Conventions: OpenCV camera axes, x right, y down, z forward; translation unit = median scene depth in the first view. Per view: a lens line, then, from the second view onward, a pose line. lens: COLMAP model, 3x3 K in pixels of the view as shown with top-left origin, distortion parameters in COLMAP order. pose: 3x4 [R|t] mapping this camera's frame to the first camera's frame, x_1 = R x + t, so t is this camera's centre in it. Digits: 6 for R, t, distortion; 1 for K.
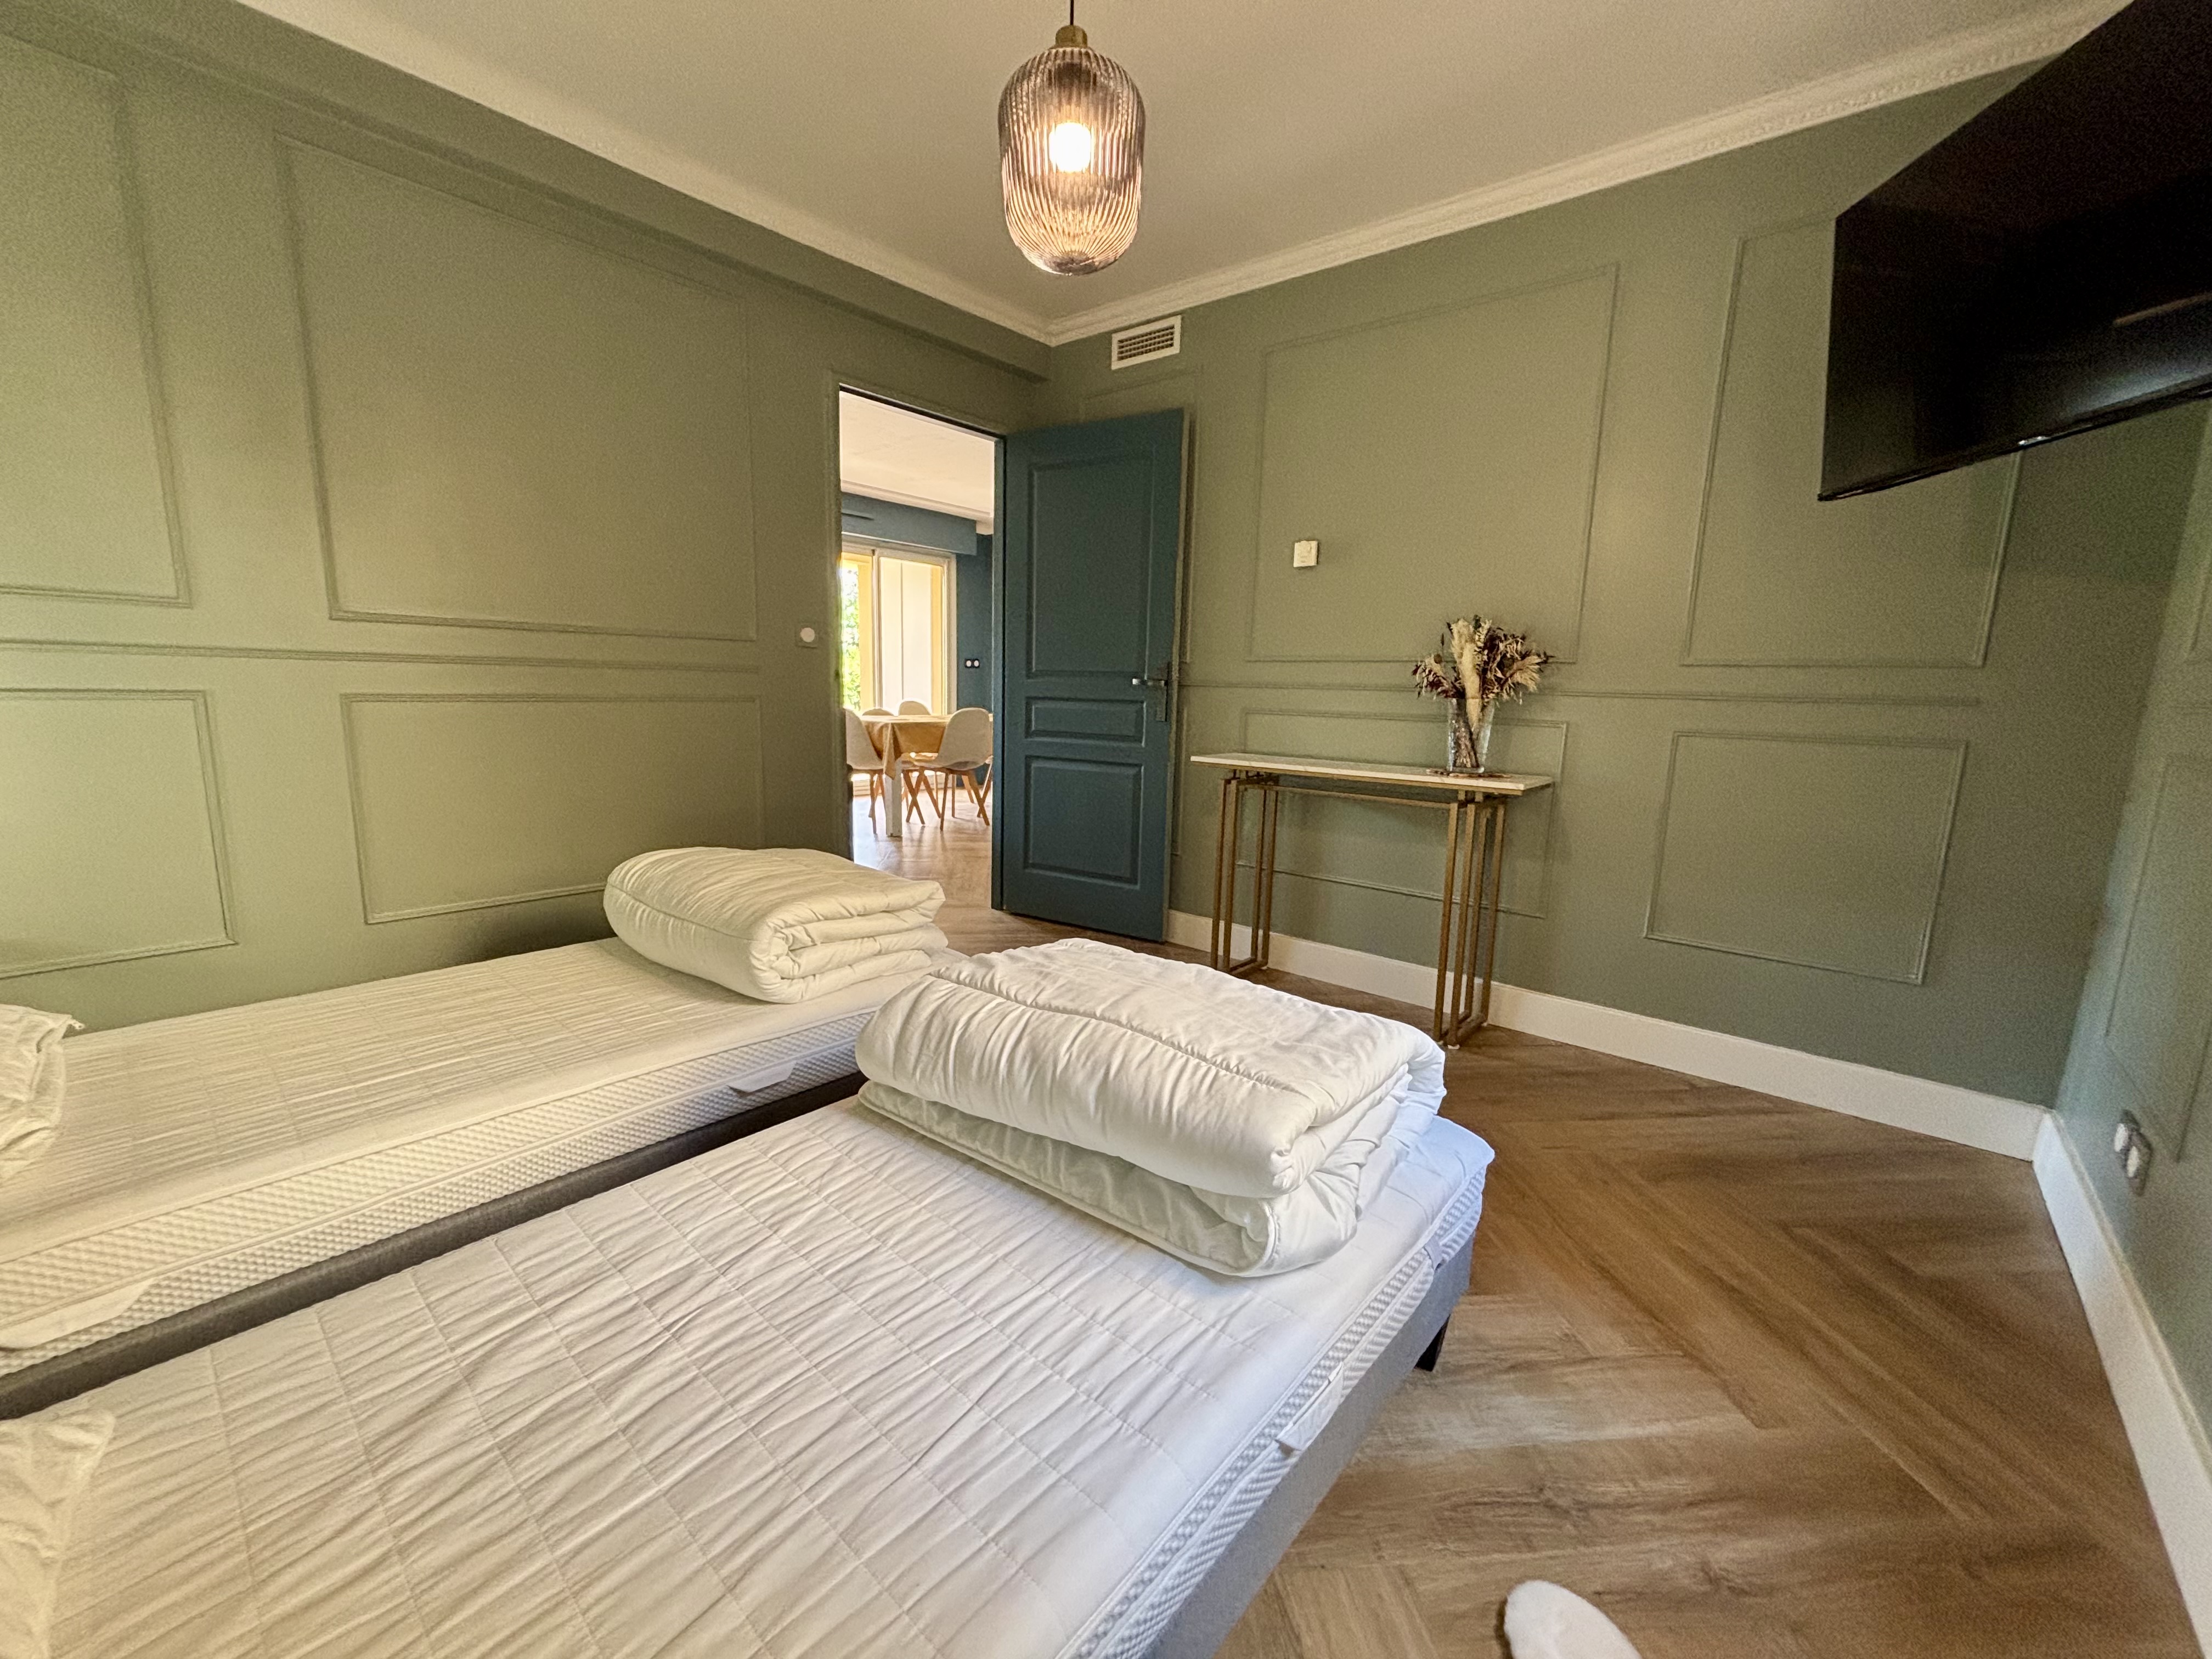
lens RADIAL K [[881.5, 0, 1106.0], [0, 881.5, 829.5], [0, 0, 1]] dist [-0.001472, -0.000070]
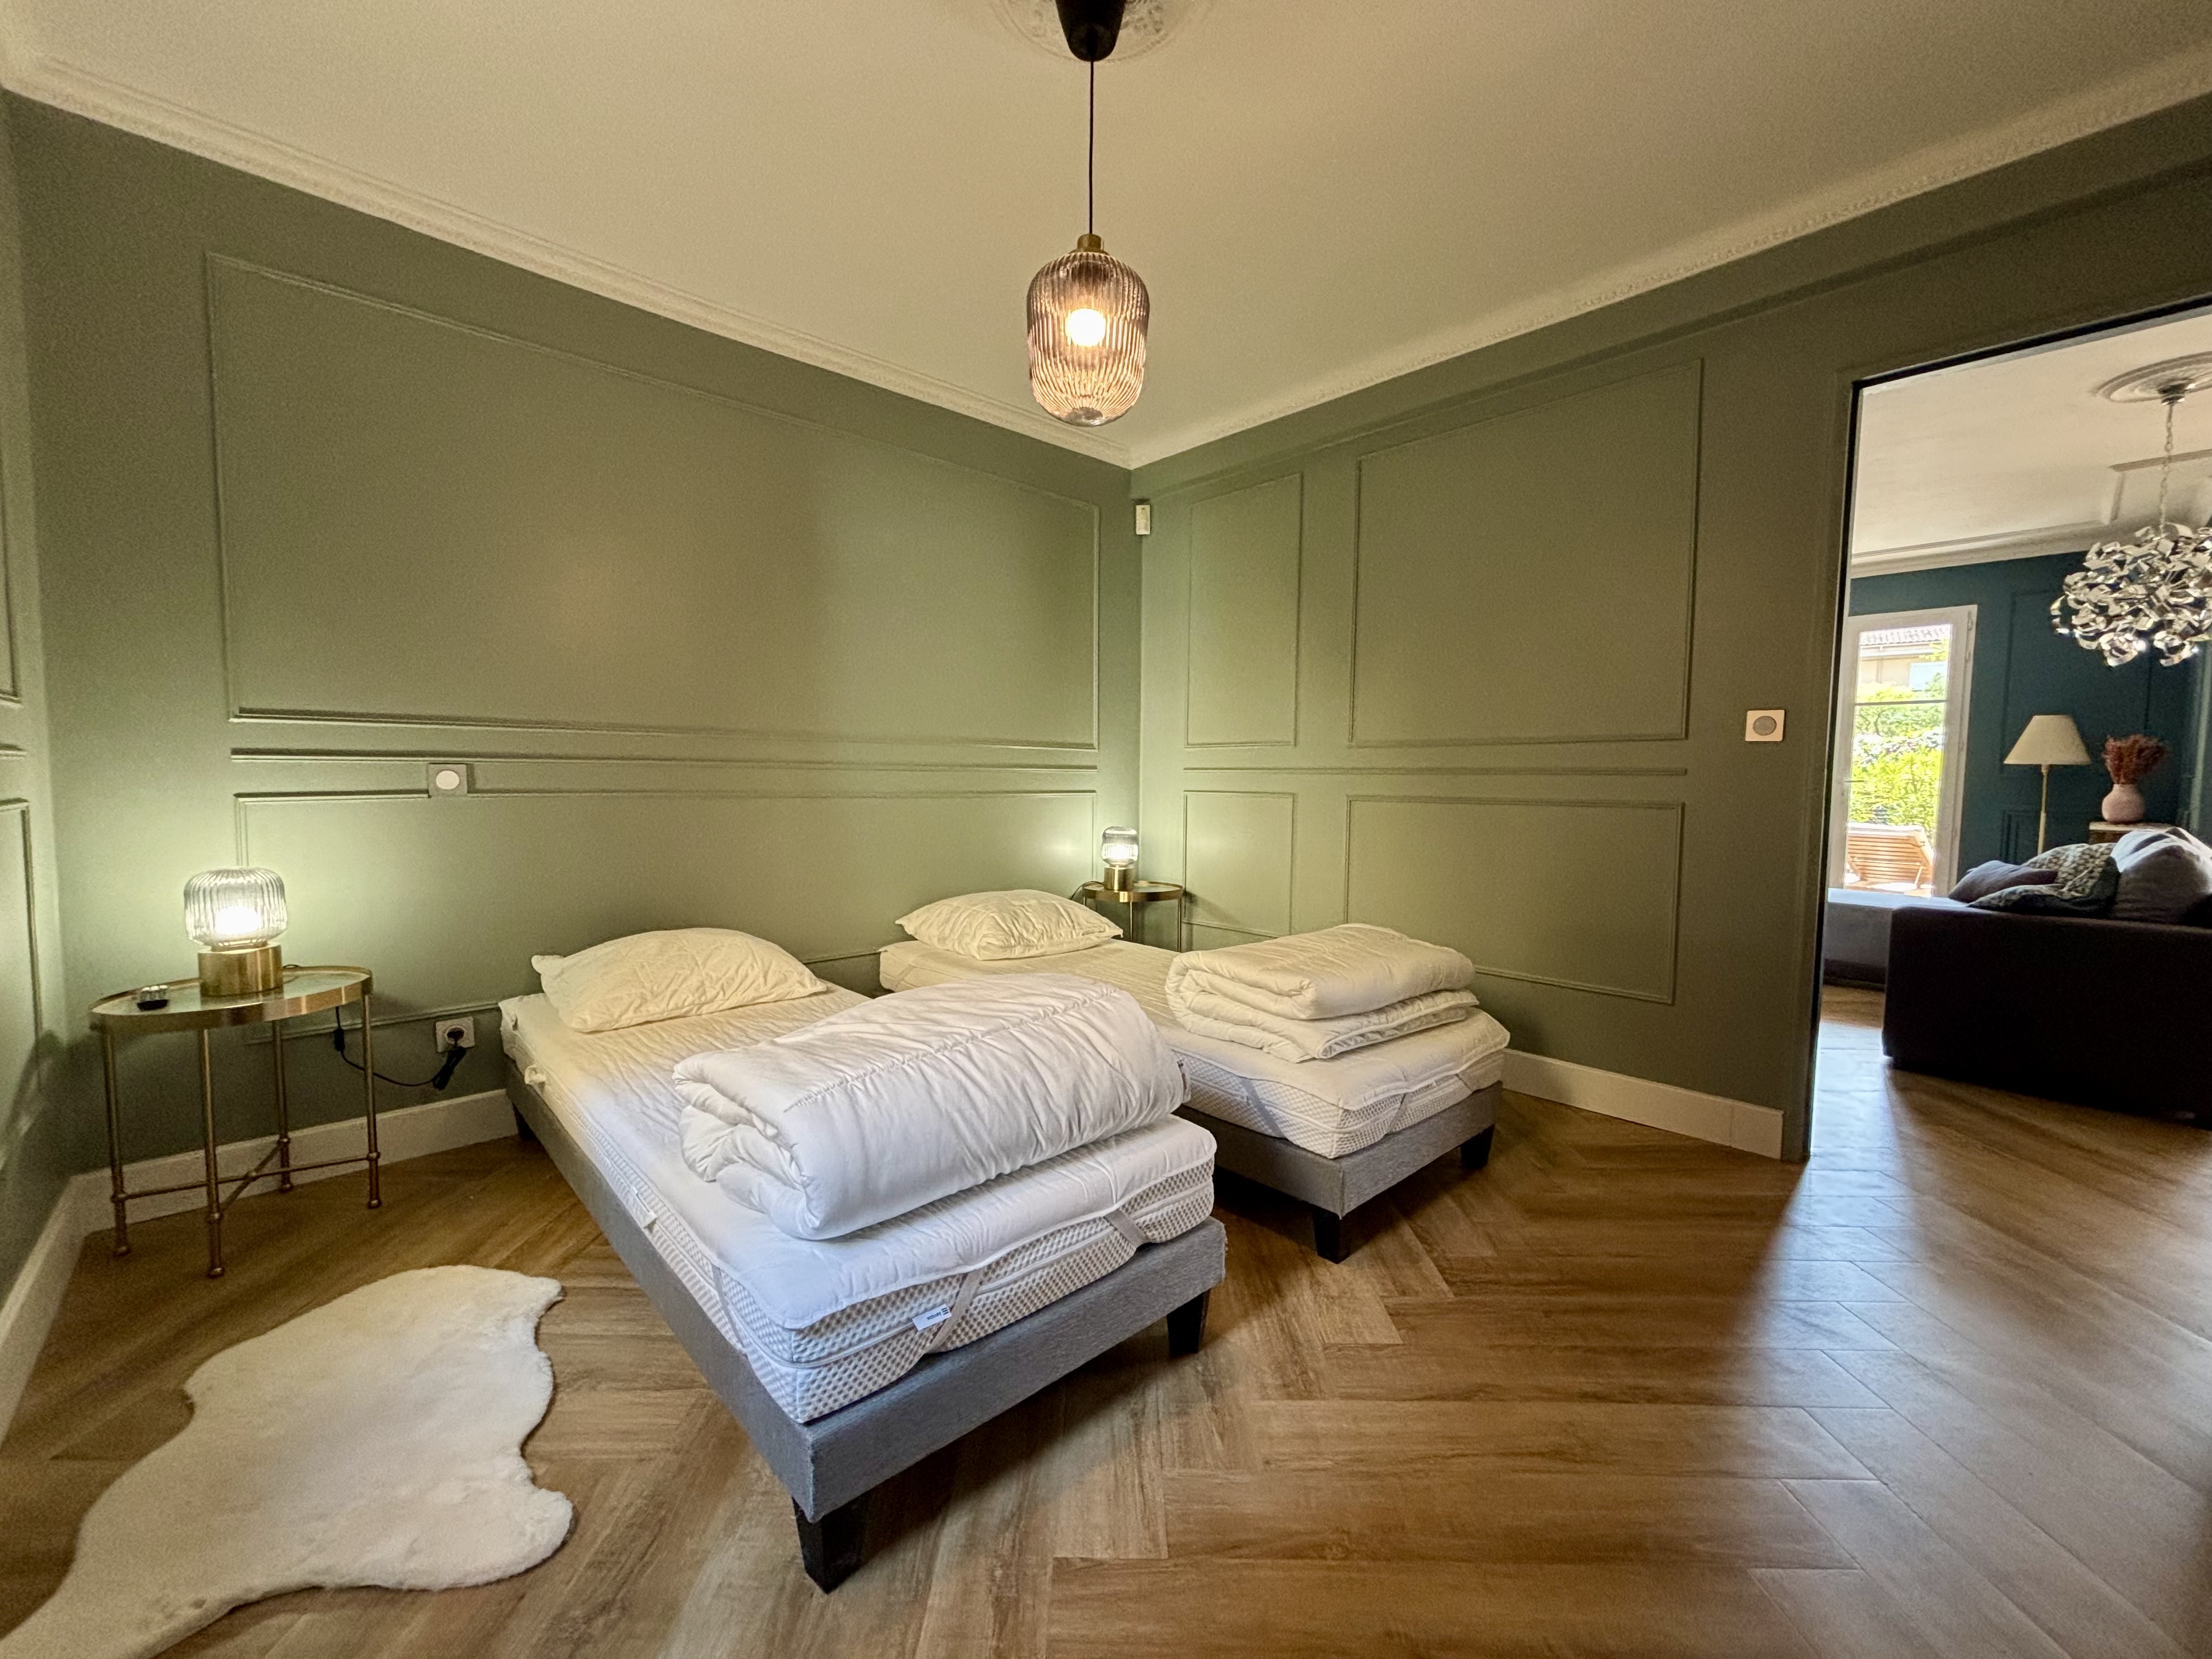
lens RADIAL K [[893.7, 0, 1110.7], [0, 893.7, 830.8], [0, 0, 1]] dist [-0.000254, 0.002249]
pose [[-0.104788, 0.040652, -0.993663, 0.989531], [-0.178418, 0.982184, 0.058997, -0.153871], [0.978359, 0.183470, -0.095668, 1.059393]]
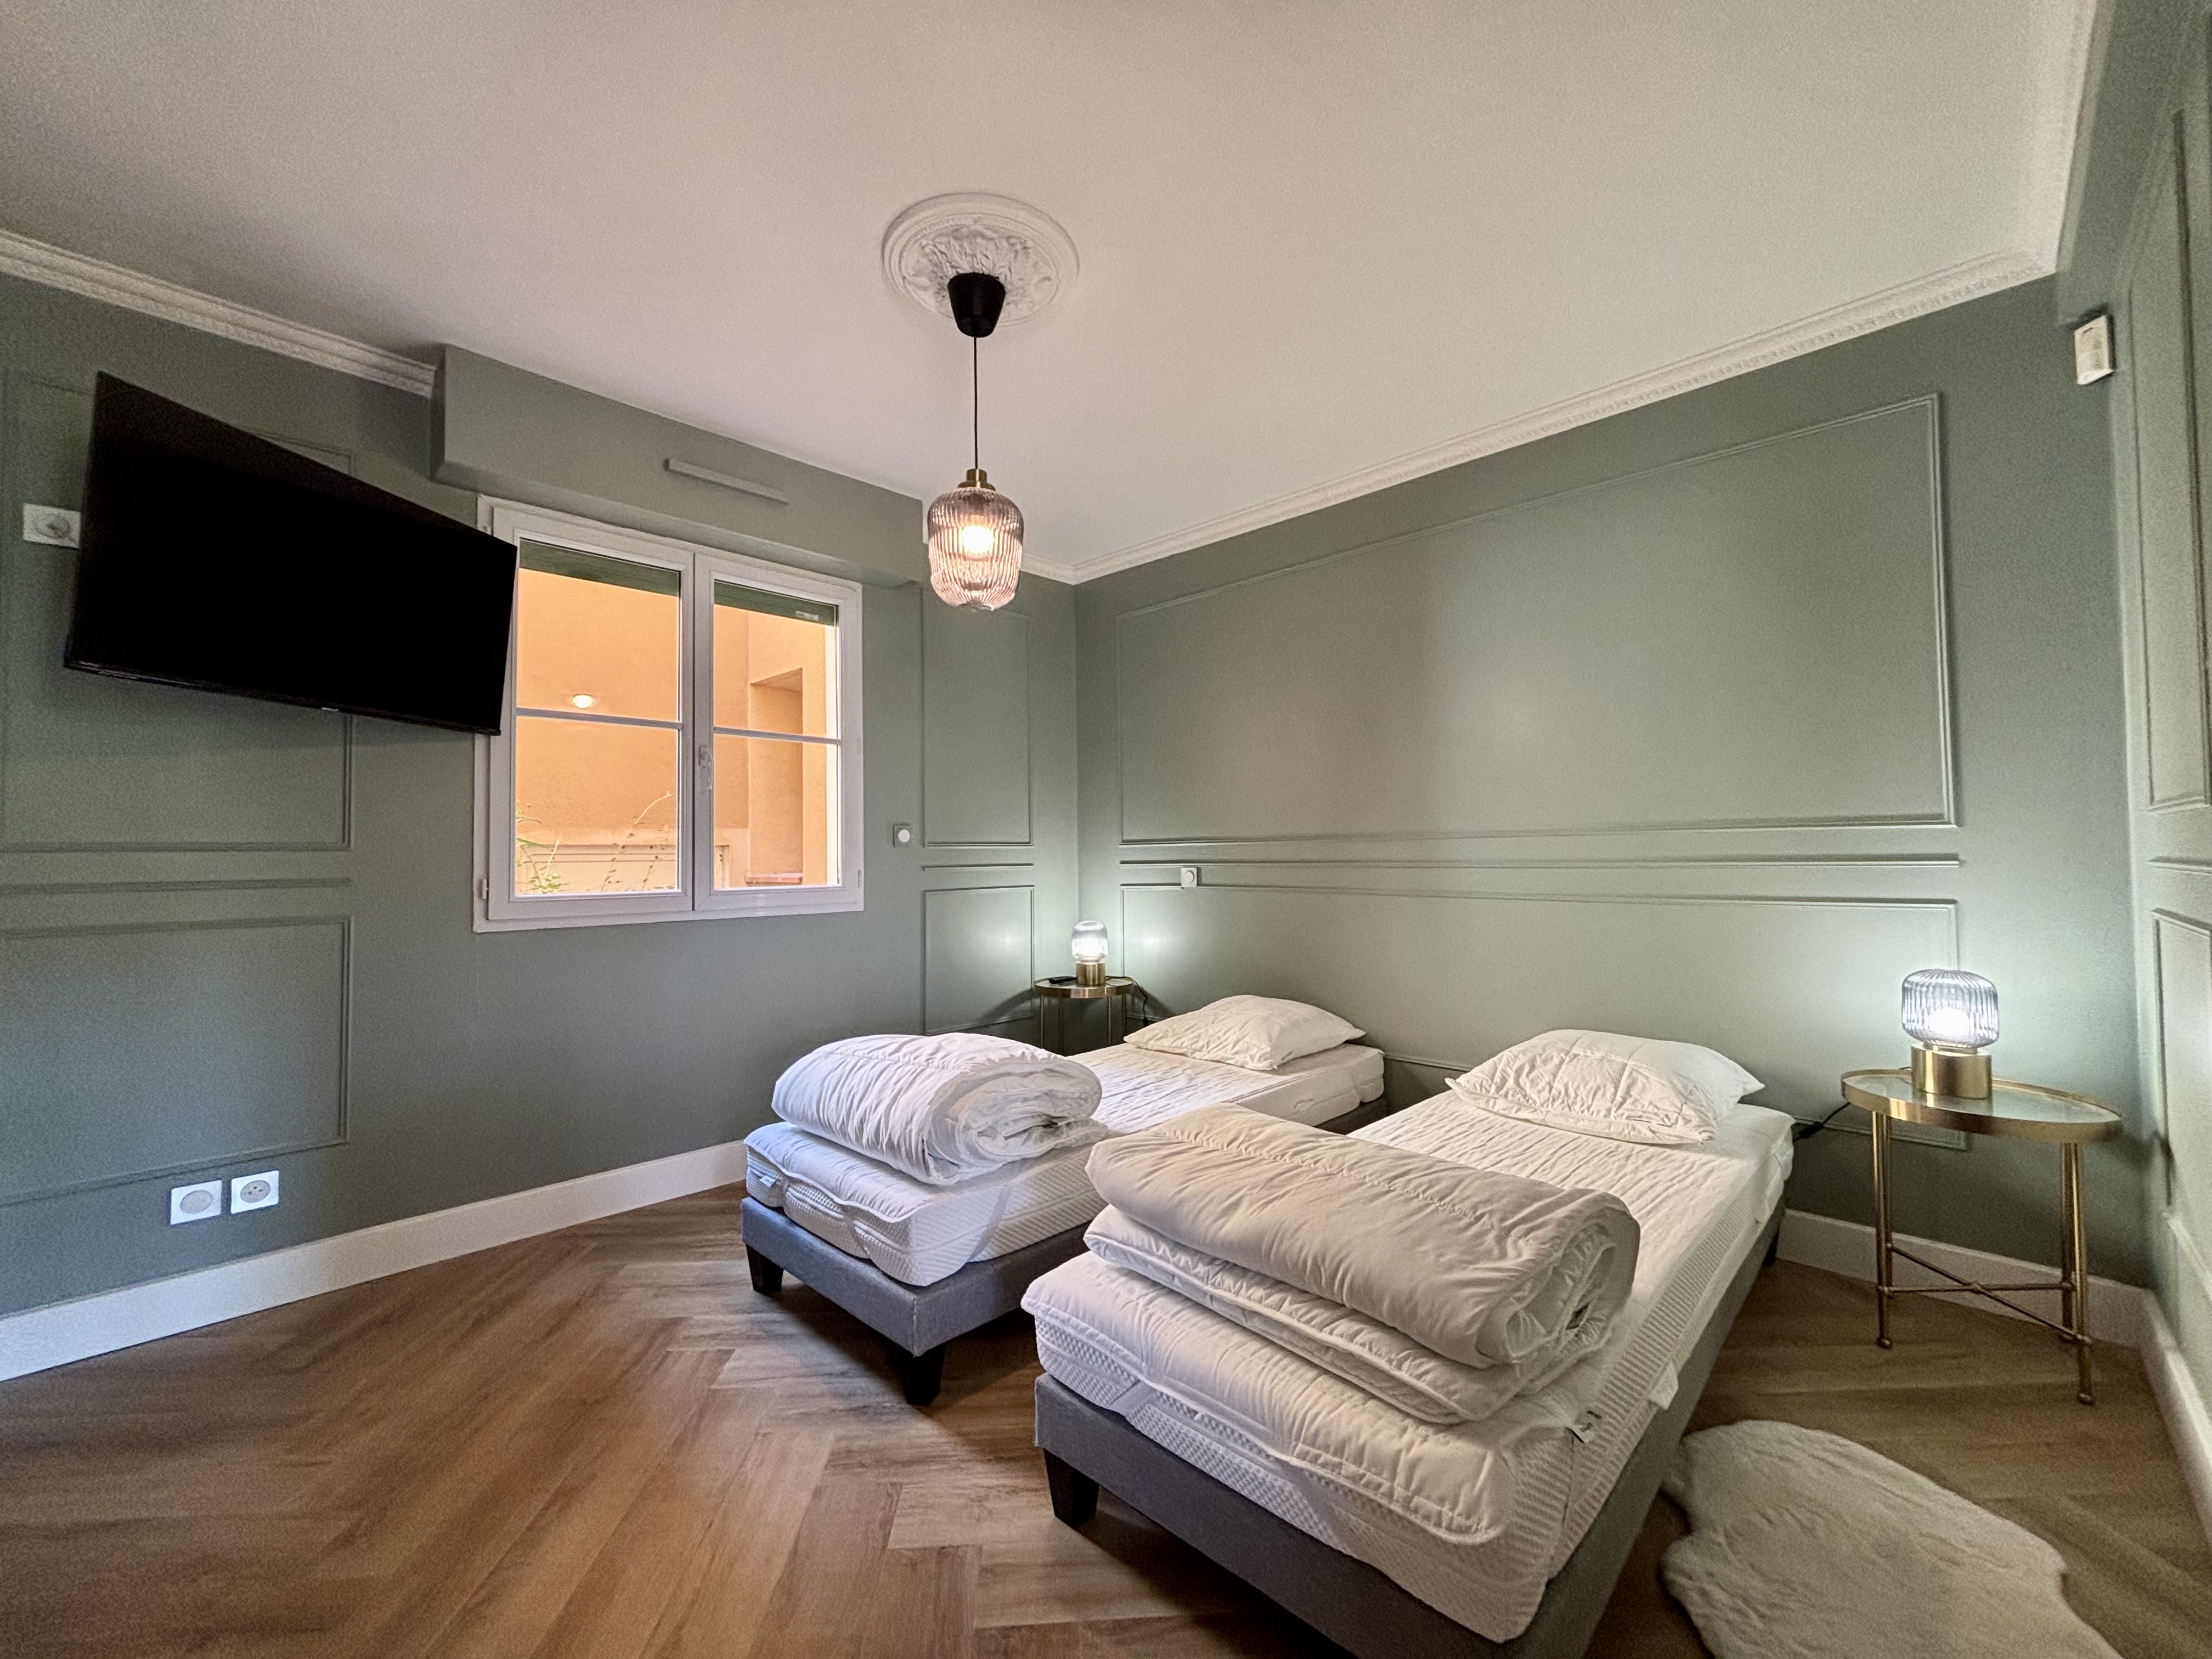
lens RADIAL K [[896.2, 0, 1105.0], [0, 896.2, 834.2], [0, 0, 1]] dist [-0.005541, 0.003088]
pose [[-0.998376, -0.016488, 0.054537, -0.267070], [-0.009200, 0.991301, 0.131290, -0.368329], [-0.056227, 0.130575, -0.989843, 2.131371]]
